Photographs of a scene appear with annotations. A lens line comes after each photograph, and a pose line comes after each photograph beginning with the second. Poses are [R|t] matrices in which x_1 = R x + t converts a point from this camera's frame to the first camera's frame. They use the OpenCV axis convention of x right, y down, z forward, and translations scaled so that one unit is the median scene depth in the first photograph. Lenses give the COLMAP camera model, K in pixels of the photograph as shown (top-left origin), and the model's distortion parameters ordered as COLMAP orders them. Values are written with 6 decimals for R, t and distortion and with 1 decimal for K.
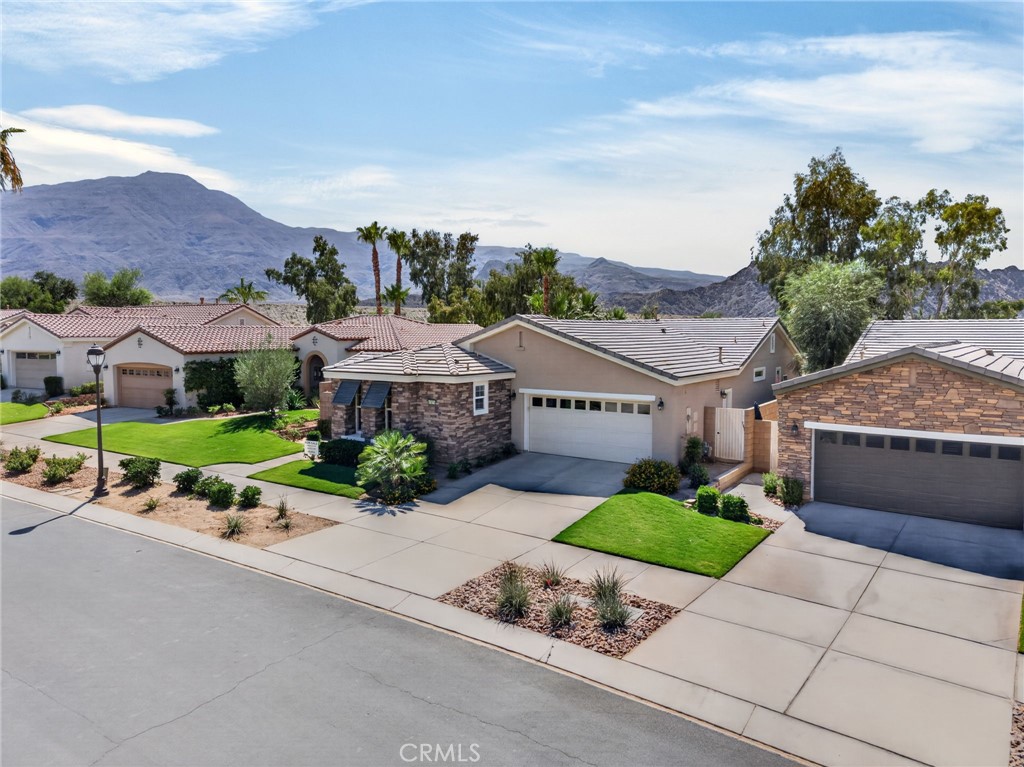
lens RADIAL K [[684.3, 0, 516.5], [0, 684.3, 379.4], [0, 0, 1]] dist [0.037539, -0.042220]
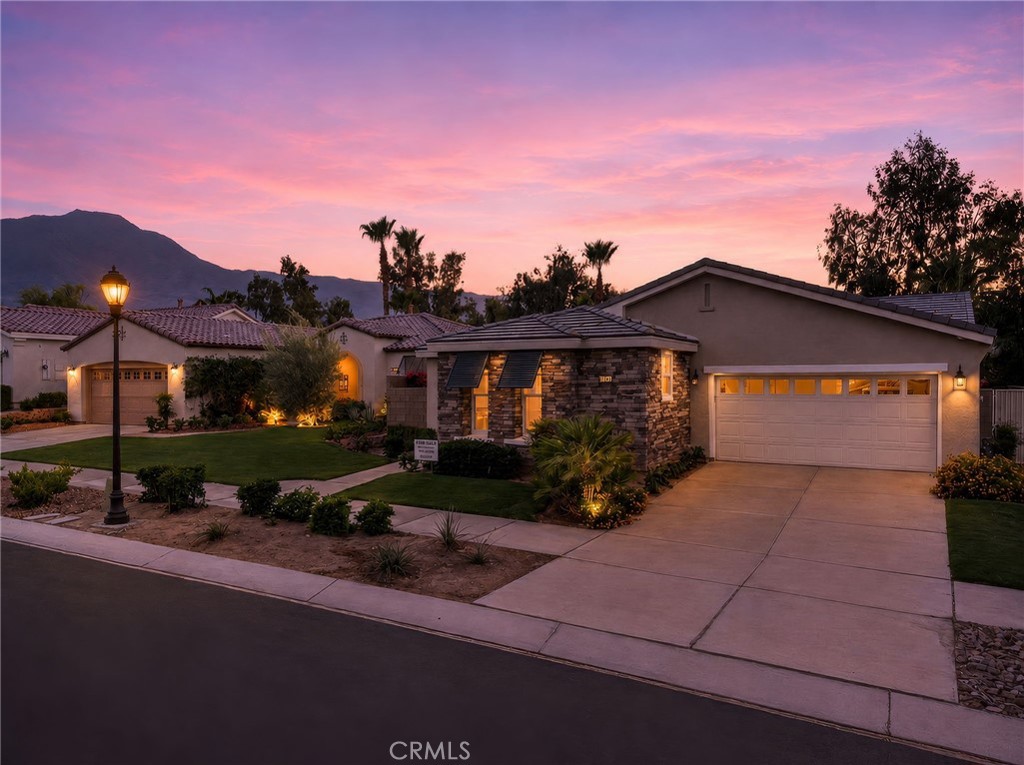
lens RADIAL K [[708.4, 0, 507.3], [0, 708.4, 382.6], [0, 0, 1]] dist [0.027755, -0.001915]
pose [[0.998352, -0.009644, 0.056579, -0.271362], [0.012961, 0.998200, -0.058557, 0.079285], [-0.055913, 0.059193, 0.996679, 0.321346]]
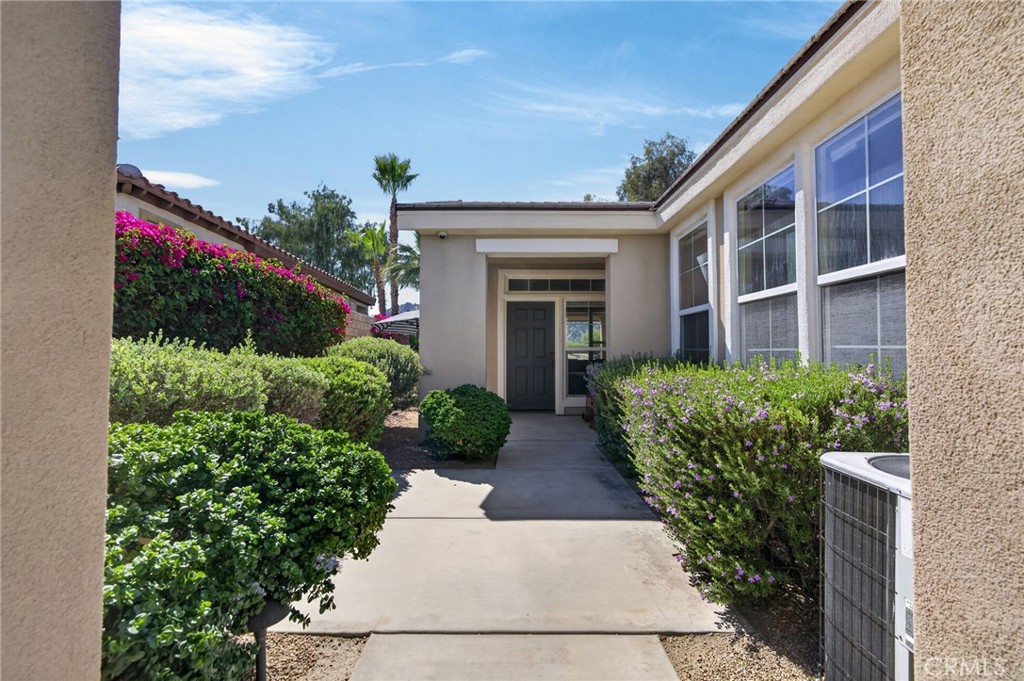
lens RADIAL K [[452.8, 0, 512.0], [0, 452.8, 340.5], [0, 0, 1]] dist [0.000314, 0.000012]
pose [[0.831881, 0.007298, 0.554906, -0.224539], [0.042785, 0.996094, -0.077241, 0.048117], [-0.553302, 0.087997, 0.828320, 1.357621]]
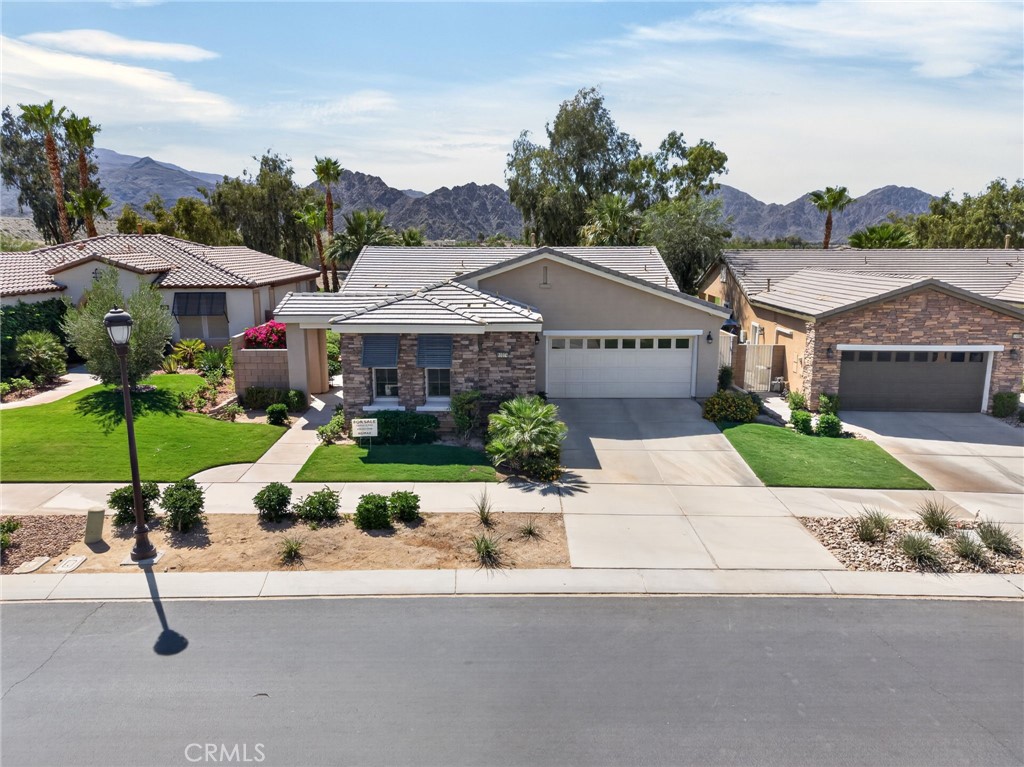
lens RADIAL K [[684.3, 0, 516.5], [0, 684.3, 379.4], [0, 0, 1]] dist [0.037539, -0.042220]
pose [[0.825478, -0.107658, 0.554072, -0.605609], [0.038988, 0.990172, 0.134308, -0.051612], [-0.563087, -0.089266, 0.821563, 0.305231]]
